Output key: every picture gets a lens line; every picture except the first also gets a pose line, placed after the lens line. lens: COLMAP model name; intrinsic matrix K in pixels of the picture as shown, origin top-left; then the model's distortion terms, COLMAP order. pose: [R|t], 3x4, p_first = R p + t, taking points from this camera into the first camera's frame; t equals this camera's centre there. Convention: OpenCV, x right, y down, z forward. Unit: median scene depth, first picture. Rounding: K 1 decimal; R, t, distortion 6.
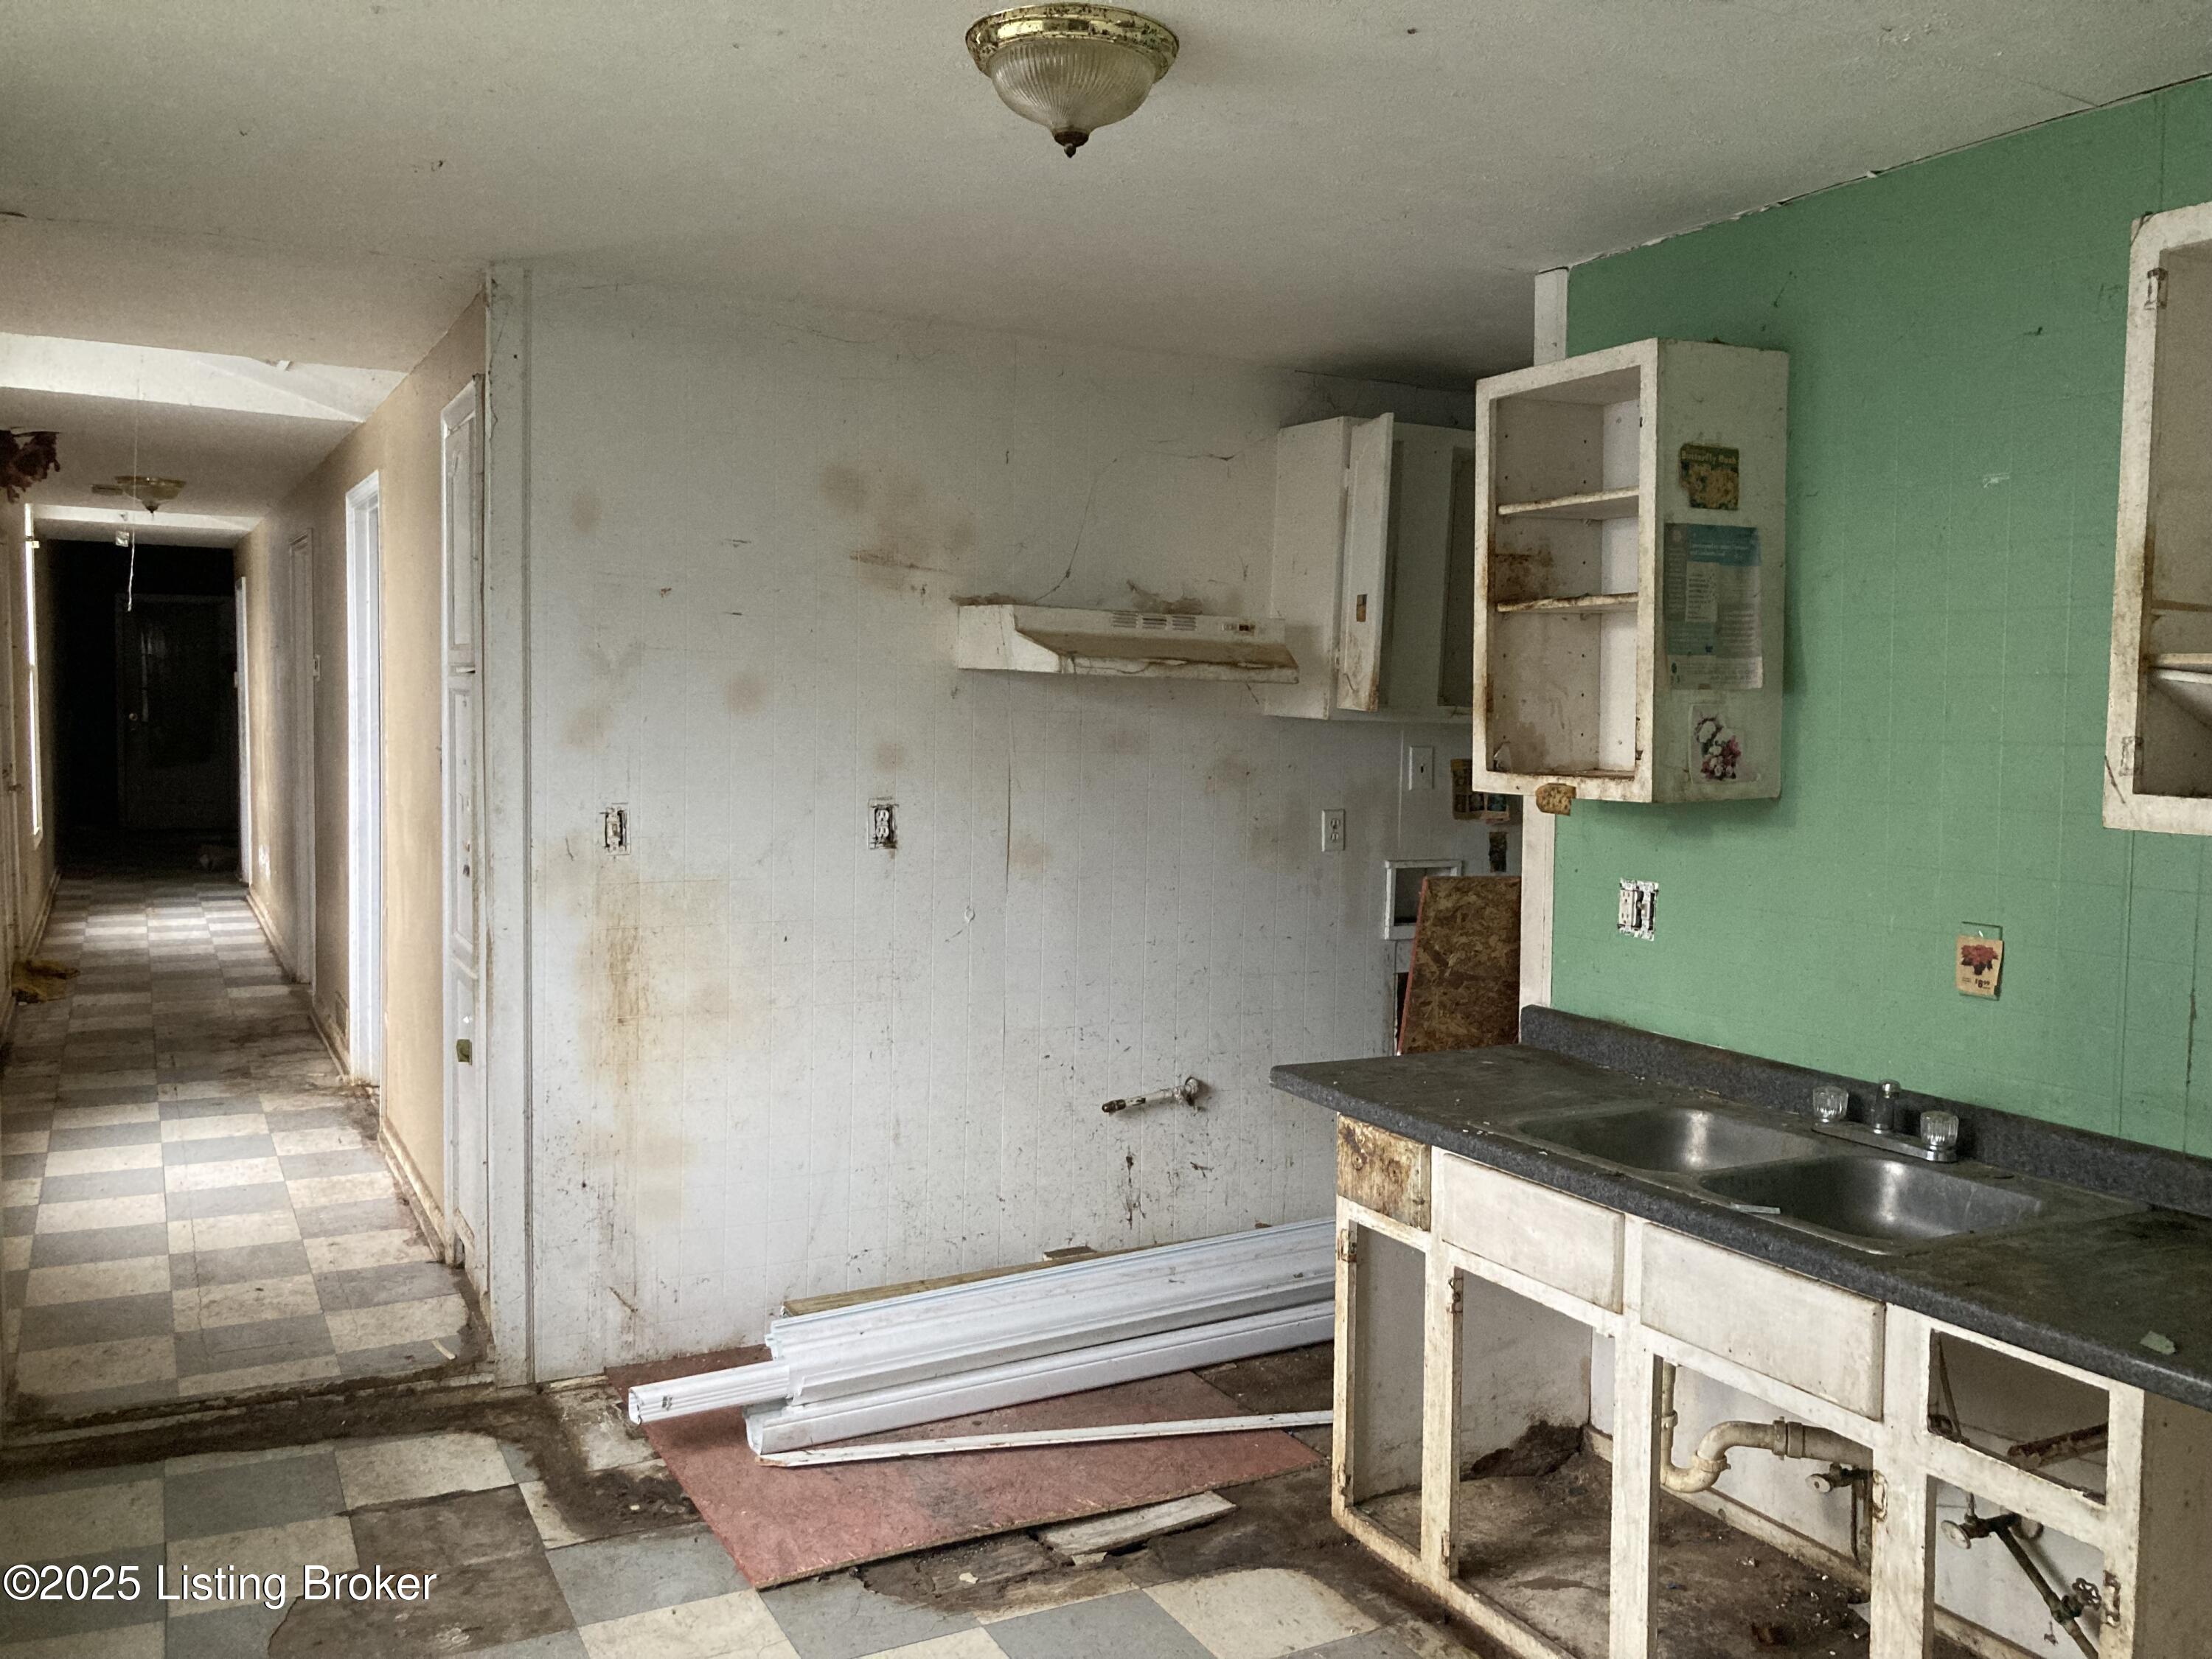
lens RADIAL K [[1832.4, 0, 1109.5], [0, 1832.4, 819.4], [0, 0, 1]] dist [0.010612, -0.003863]
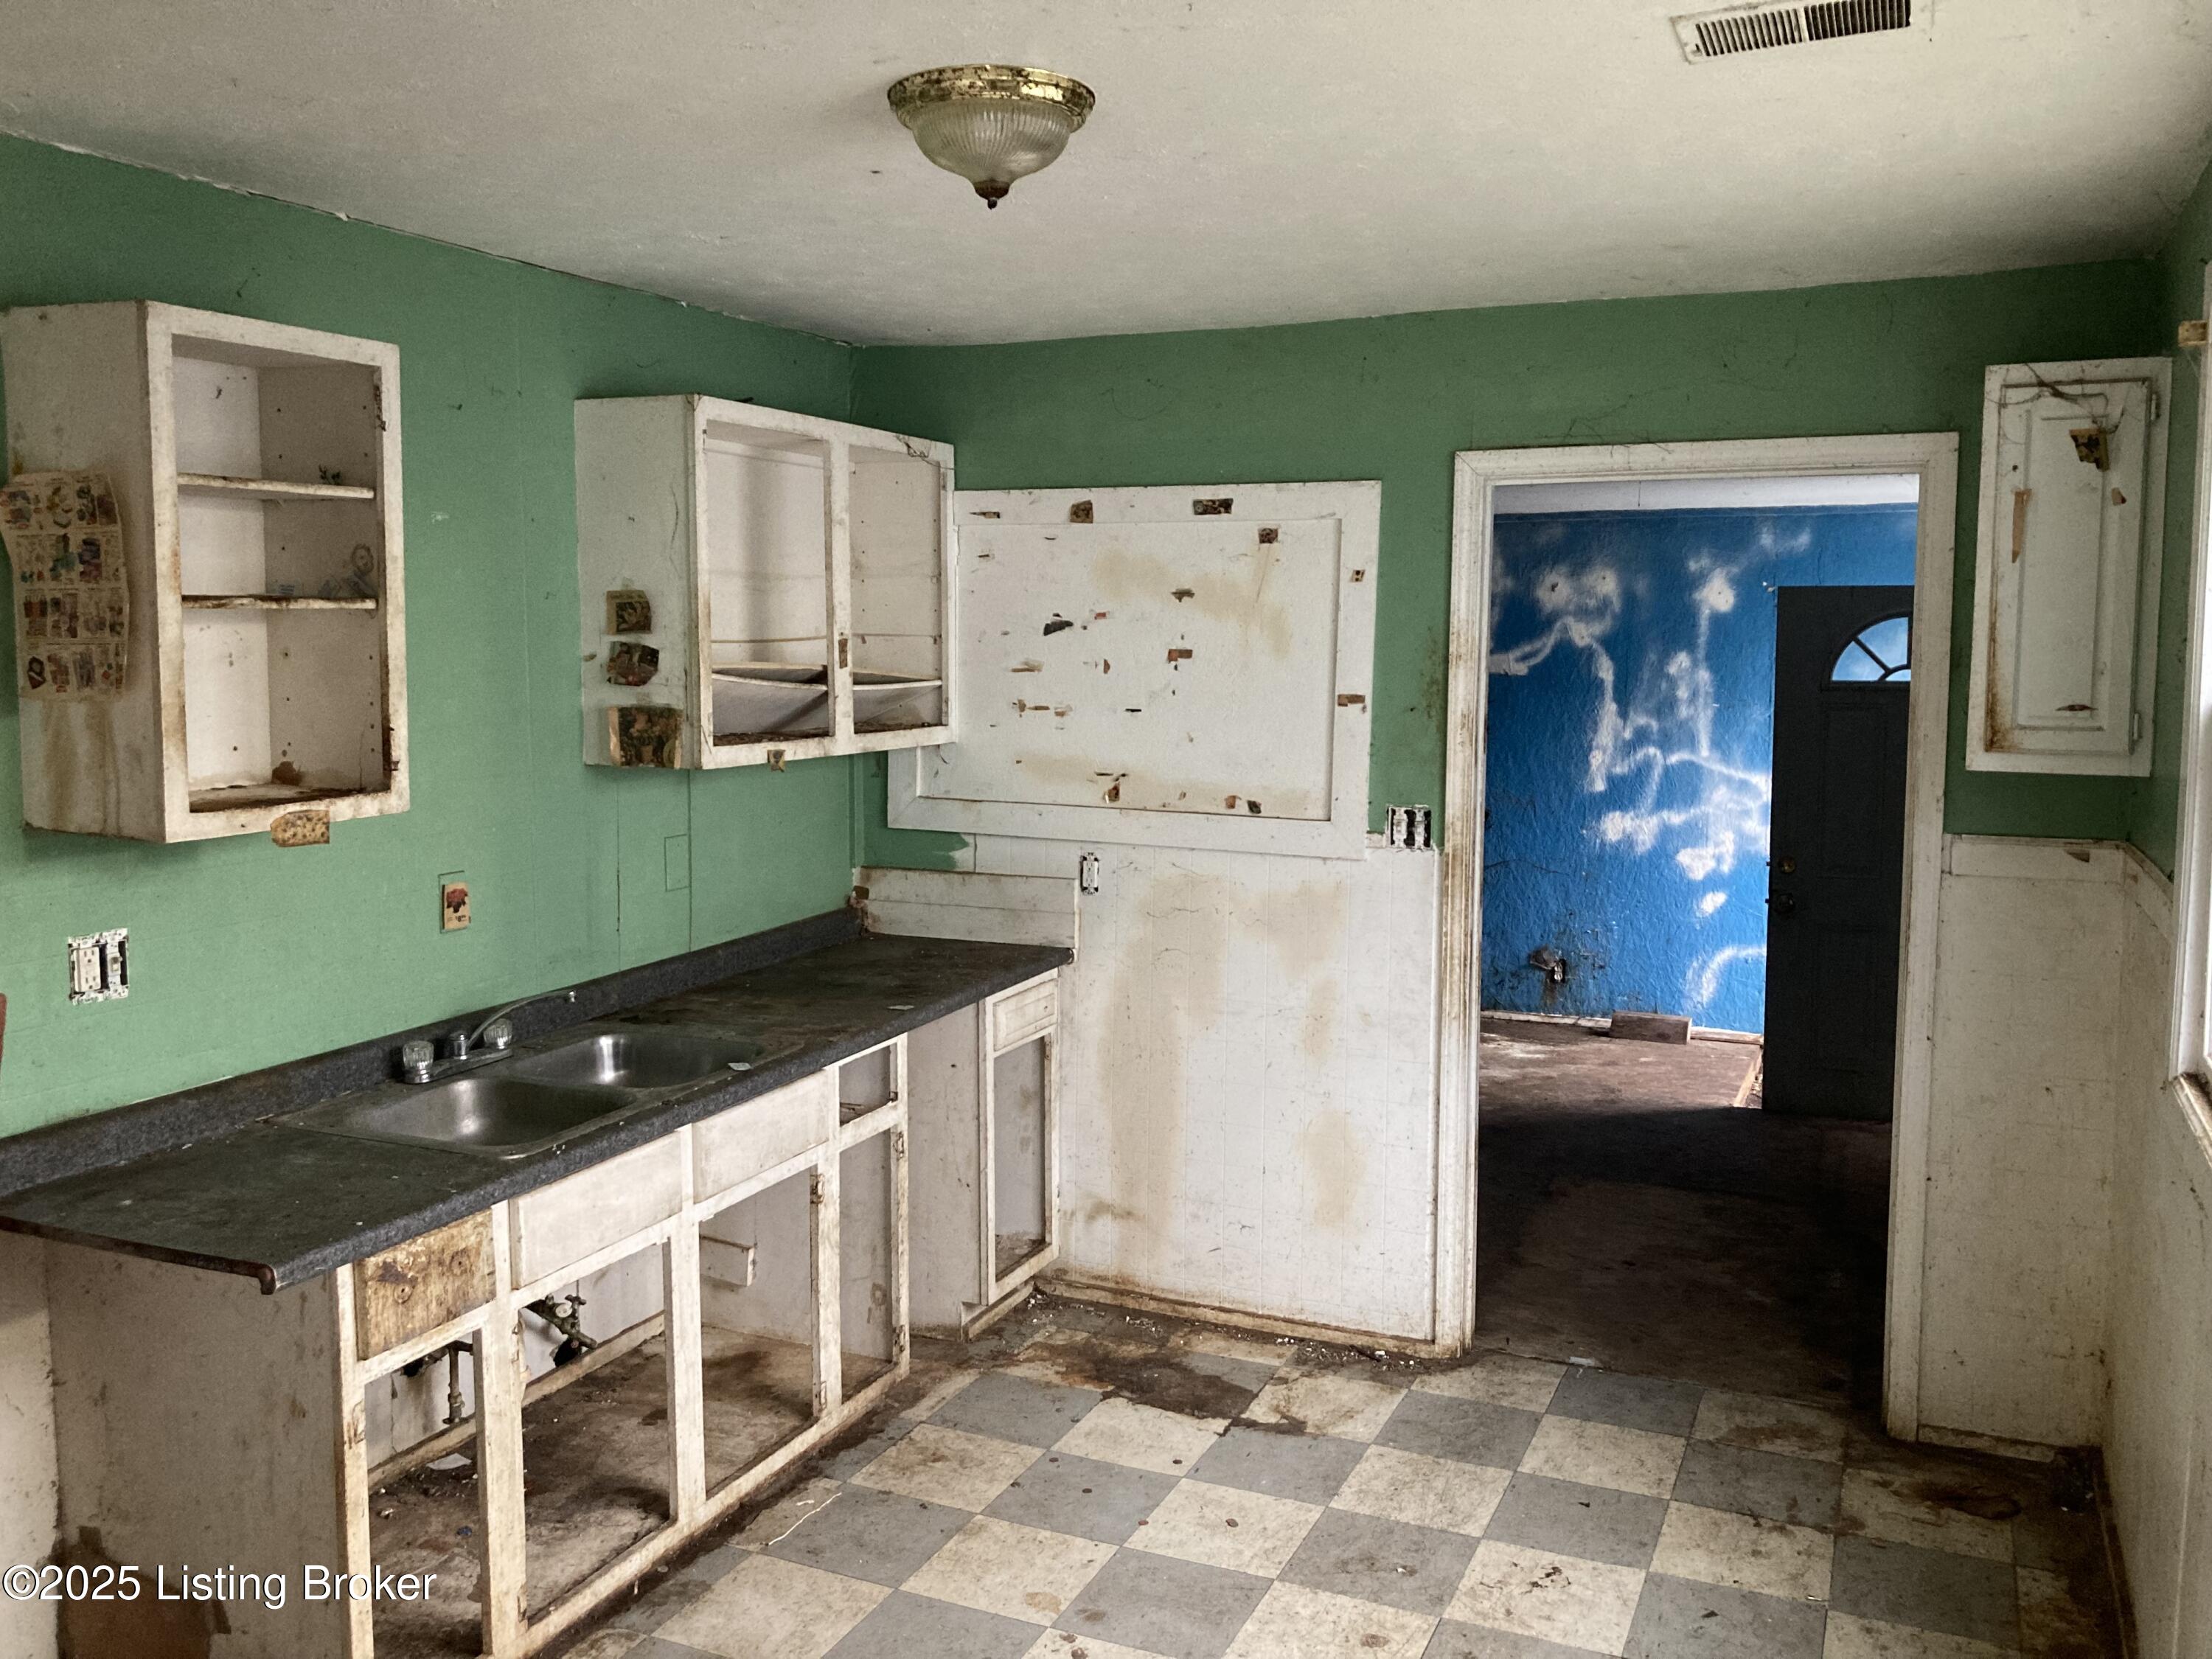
lens RADIAL K [[1832.4, 0, 1111.5], [0, 1832.4, 825.8], [0, 0, 1]] dist [0.010612, -0.003863]
pose [[-0.621146, -0.100829, 0.777182, -0.687038], [0.040621, 0.986214, 0.160413, -0.139304], [-0.782642, 0.131210, -0.608487, 1.244126]]
